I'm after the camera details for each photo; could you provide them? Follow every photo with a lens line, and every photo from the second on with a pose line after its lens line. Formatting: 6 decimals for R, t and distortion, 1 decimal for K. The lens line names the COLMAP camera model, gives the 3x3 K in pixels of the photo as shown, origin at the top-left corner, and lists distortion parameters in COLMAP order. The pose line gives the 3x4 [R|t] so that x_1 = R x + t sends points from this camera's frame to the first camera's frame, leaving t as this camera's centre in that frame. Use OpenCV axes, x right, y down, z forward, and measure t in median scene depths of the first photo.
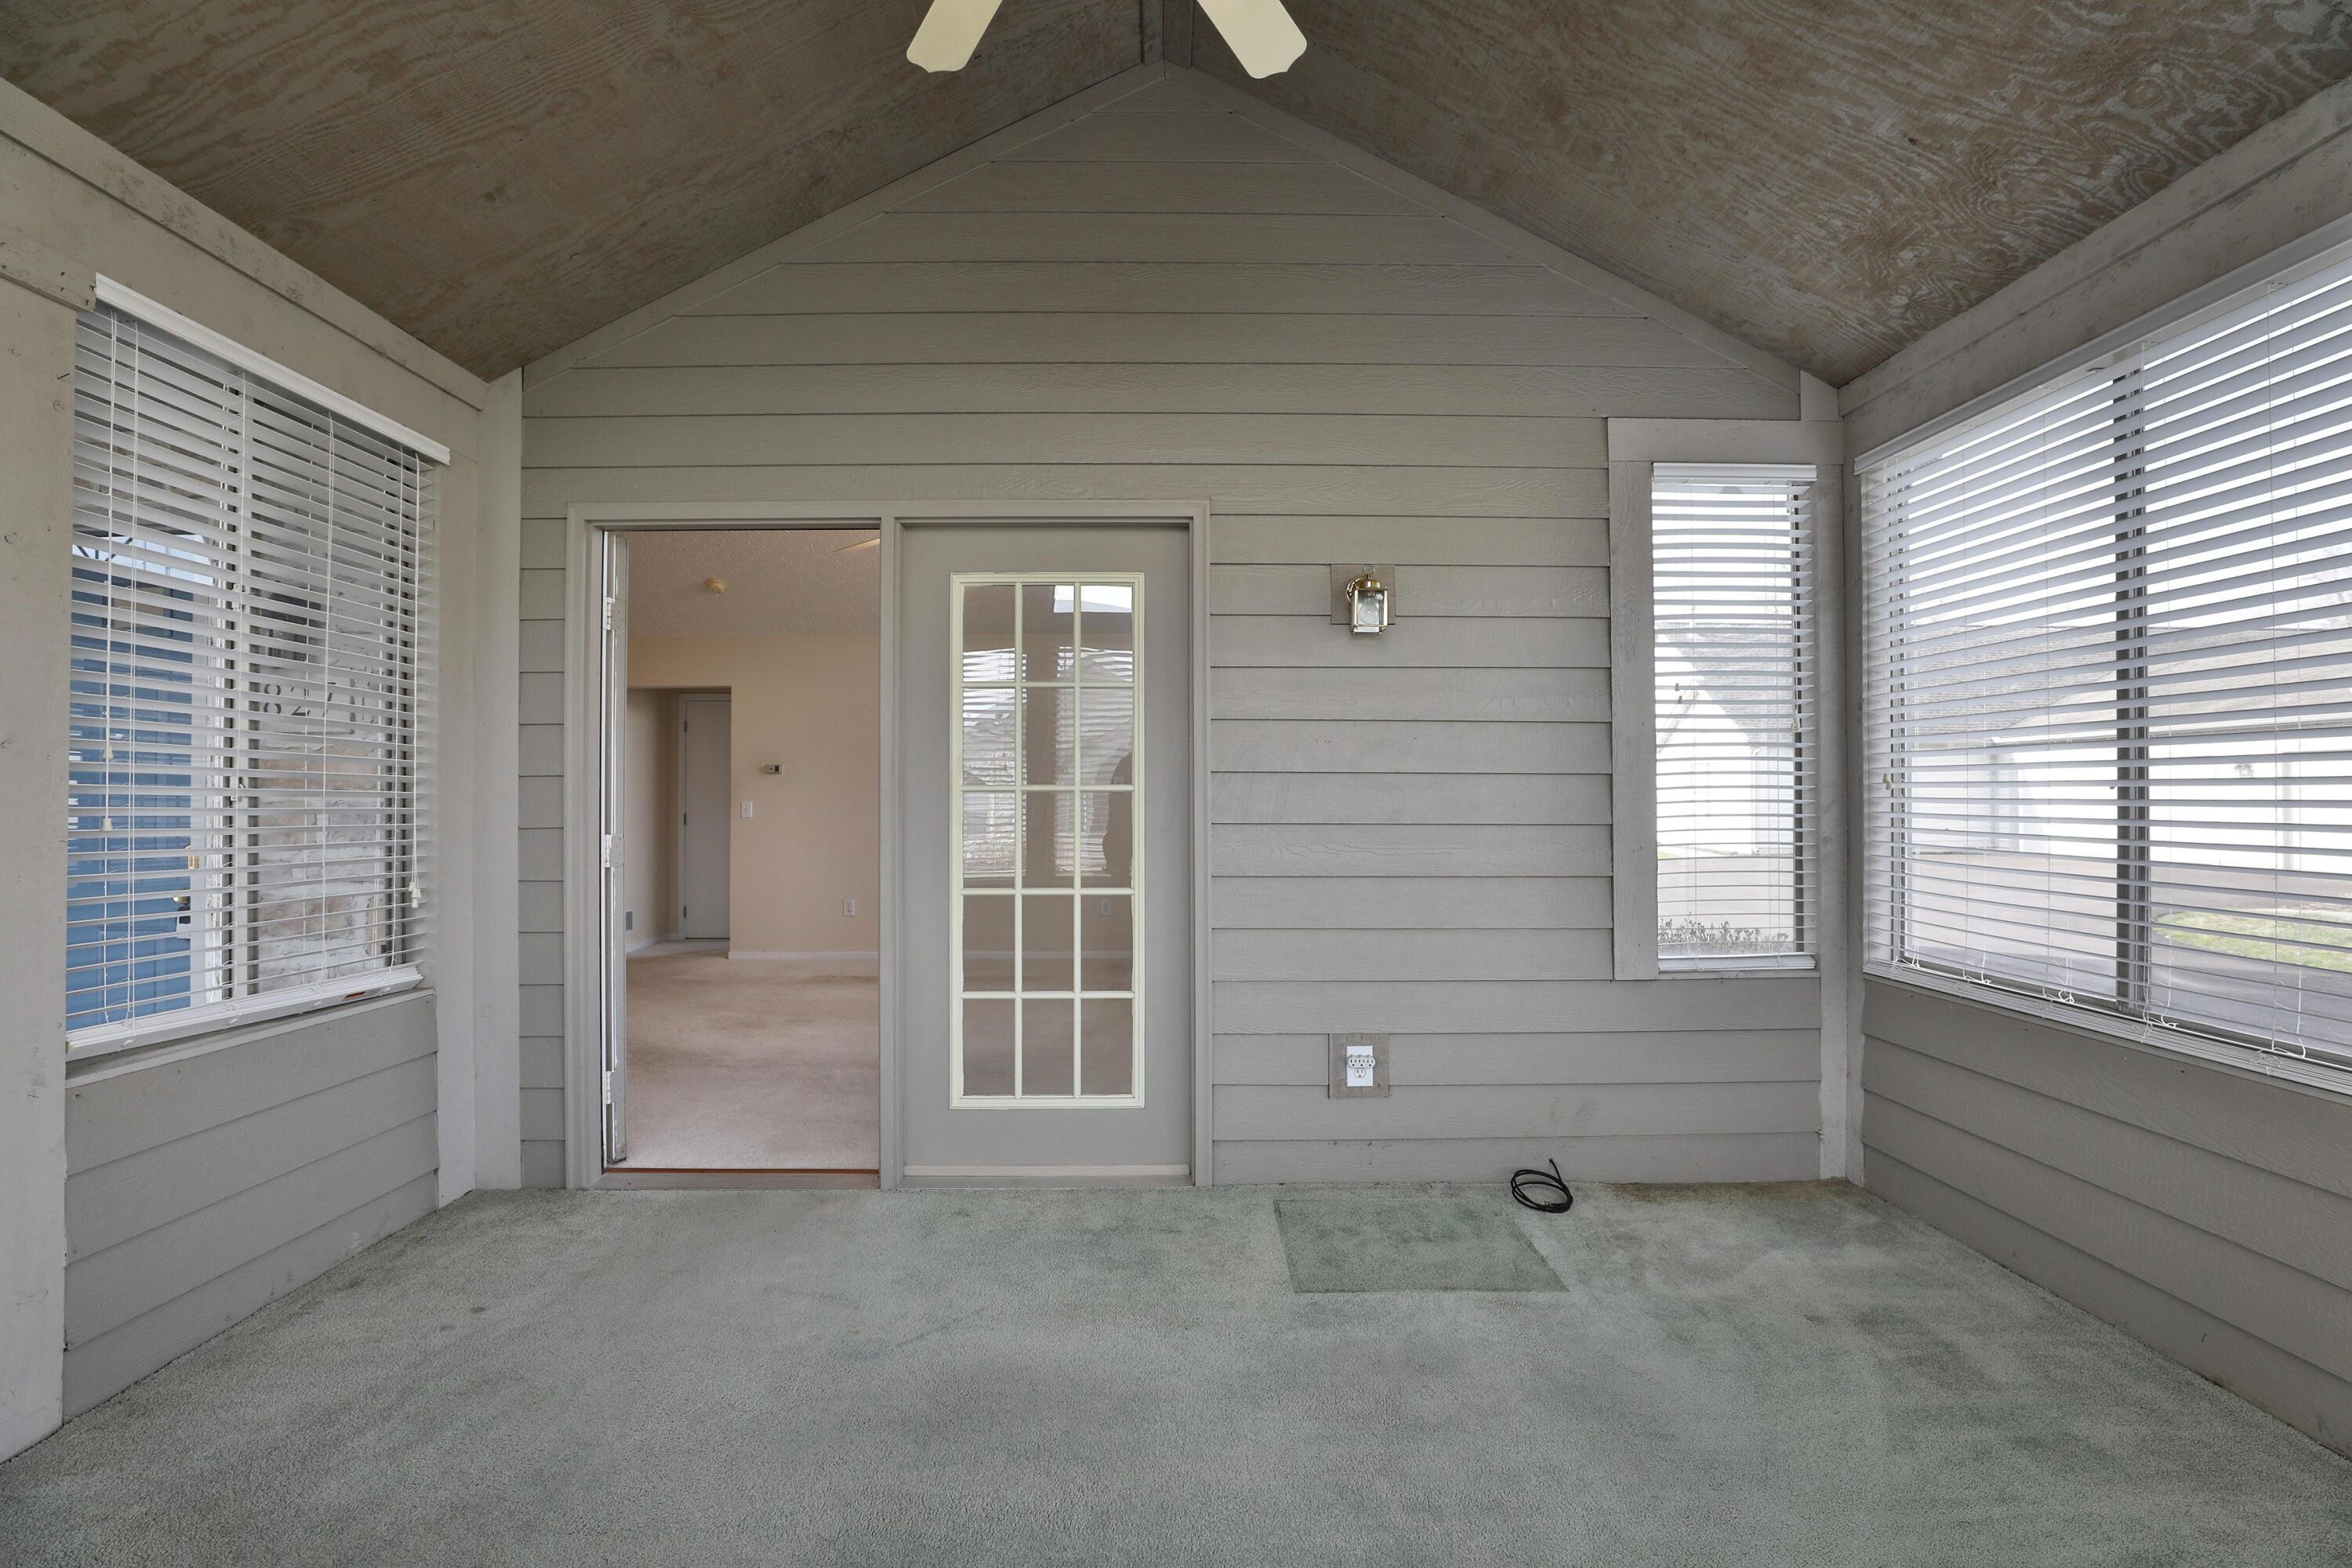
lens RADIAL K [[1097.2, 0, 1181.0], [0, 1097.2, 794.4], [0, 0, 1]] dist [-0.030821, 0.010993]
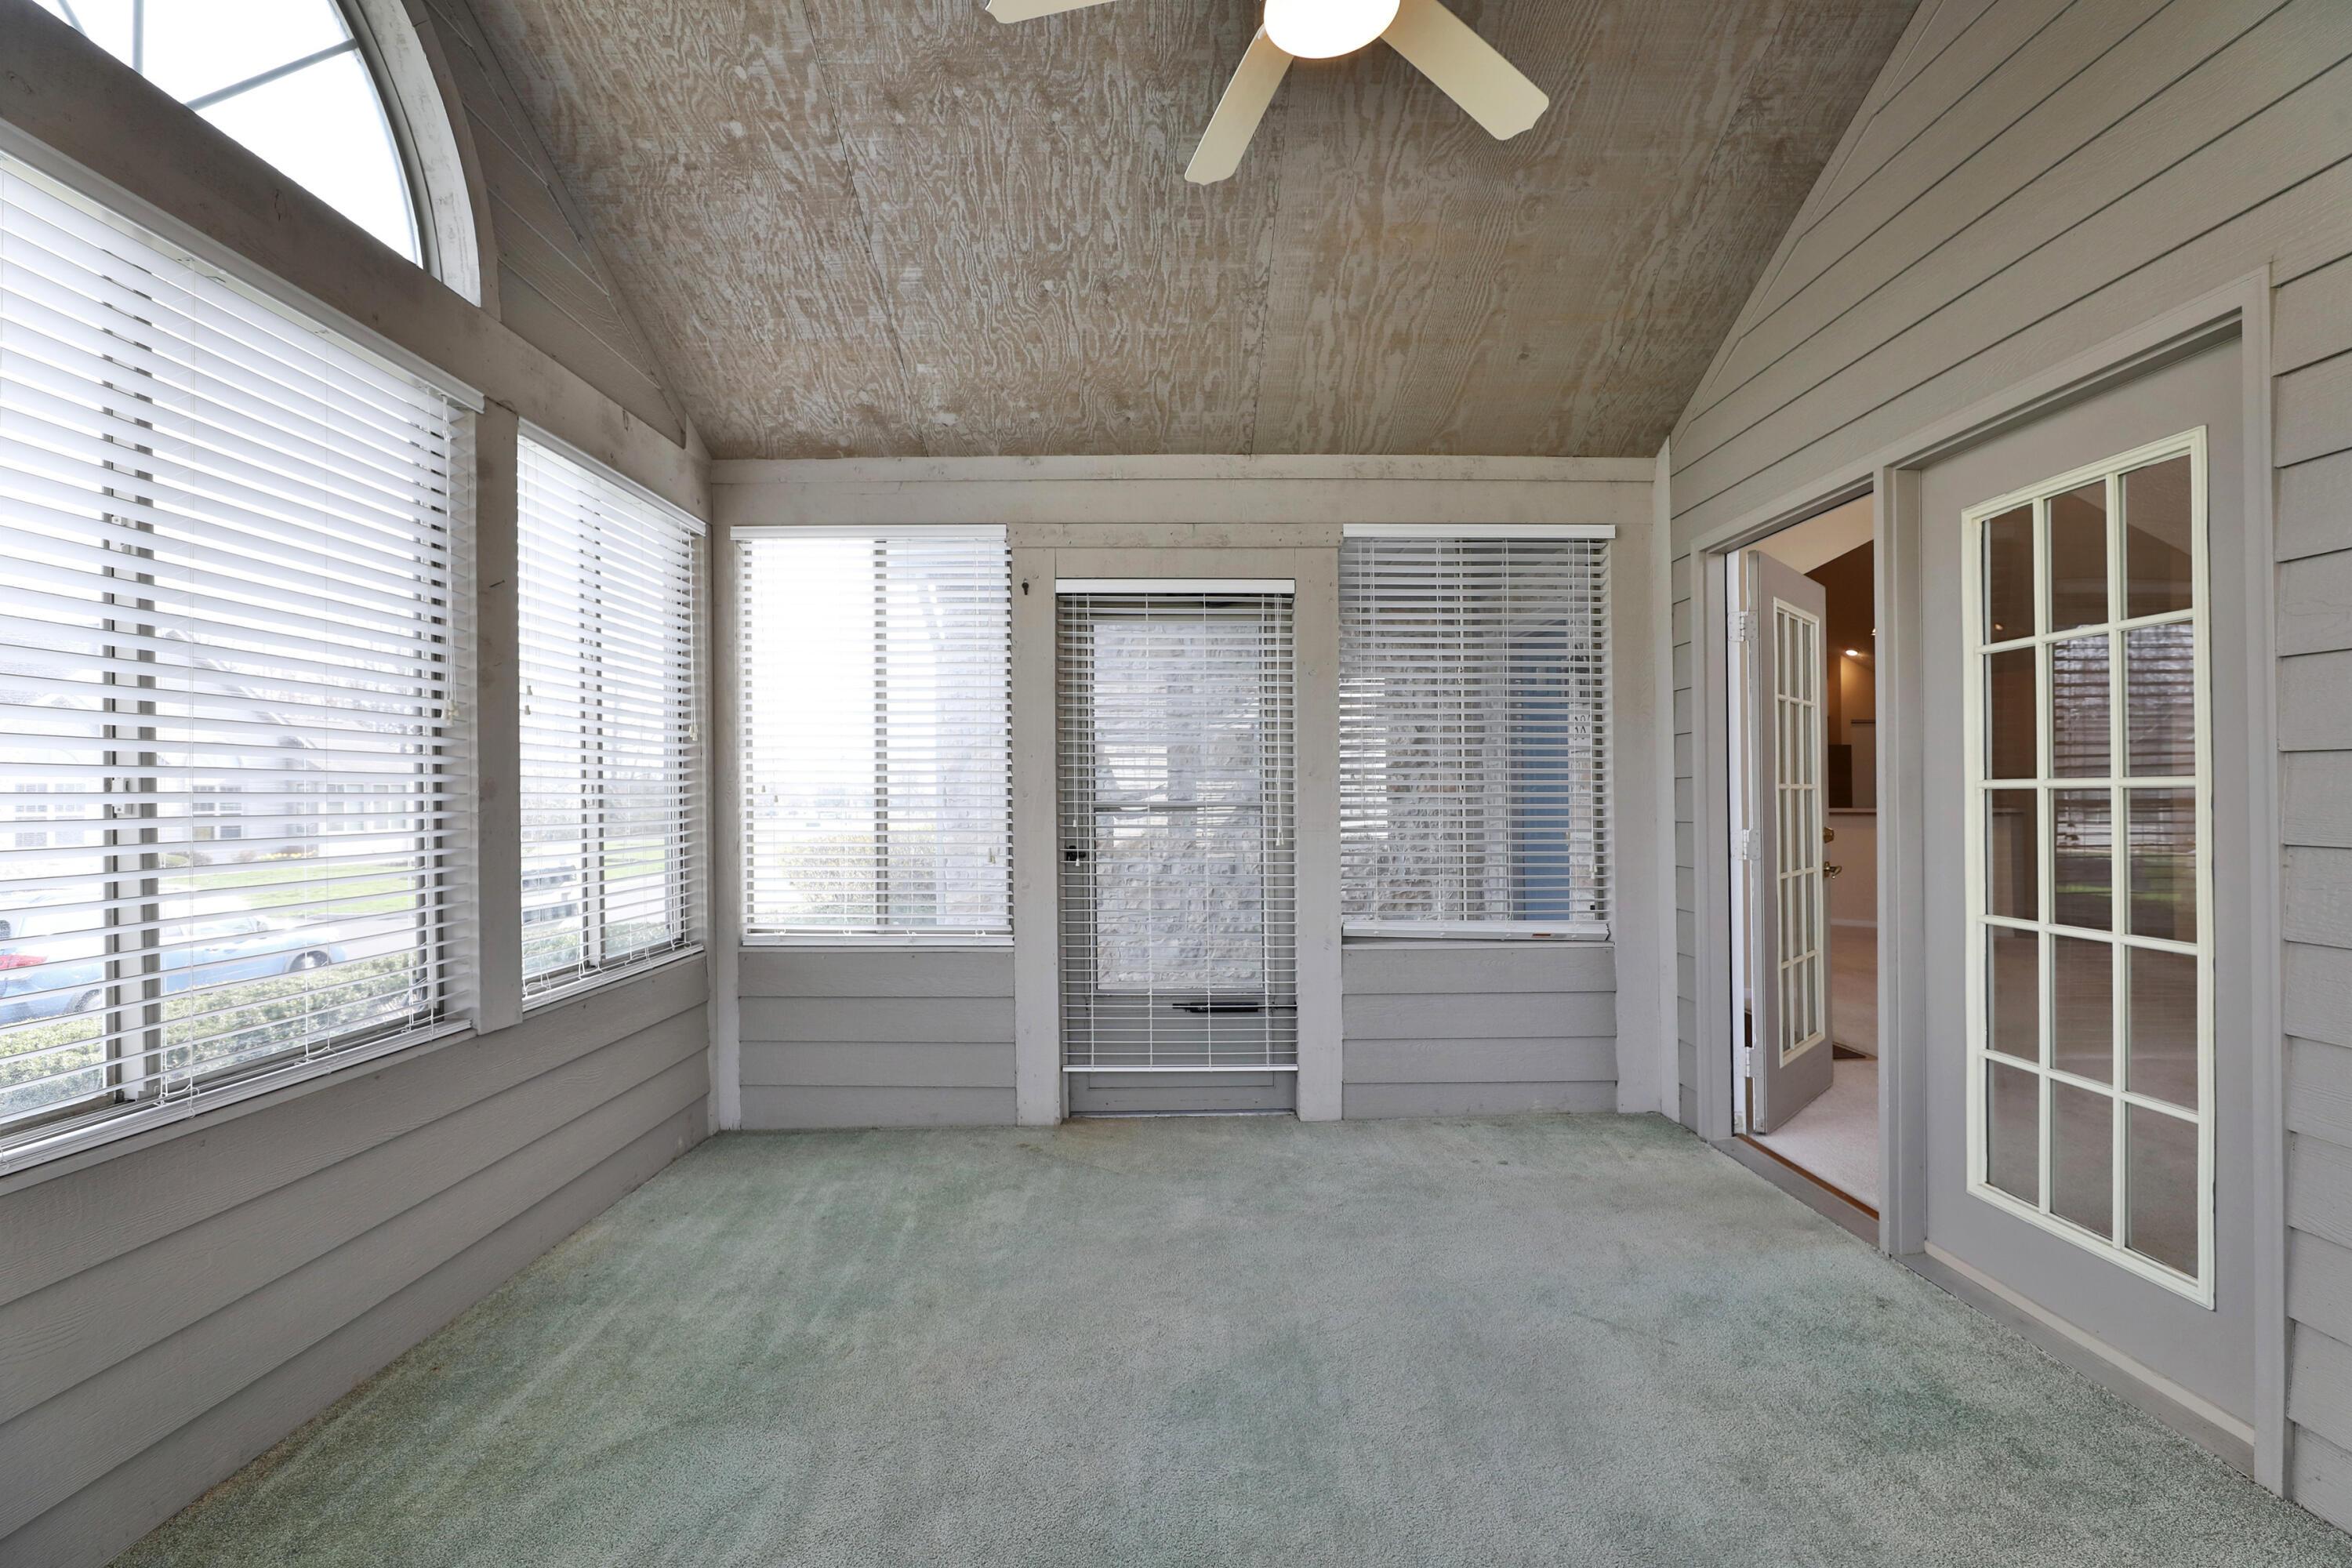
lens RADIAL K [[1087.0, 0, 1146.4], [0, 1087.0, 790.4], [0, 0, 1]] dist [-0.000578, -0.000061]
pose [[-0.020754, -0.002464, -0.999782, 0.628392], [0.015604, 0.999874, -0.002788, -0.009058], [0.999663, -0.015658, -0.020713, 0.464456]]
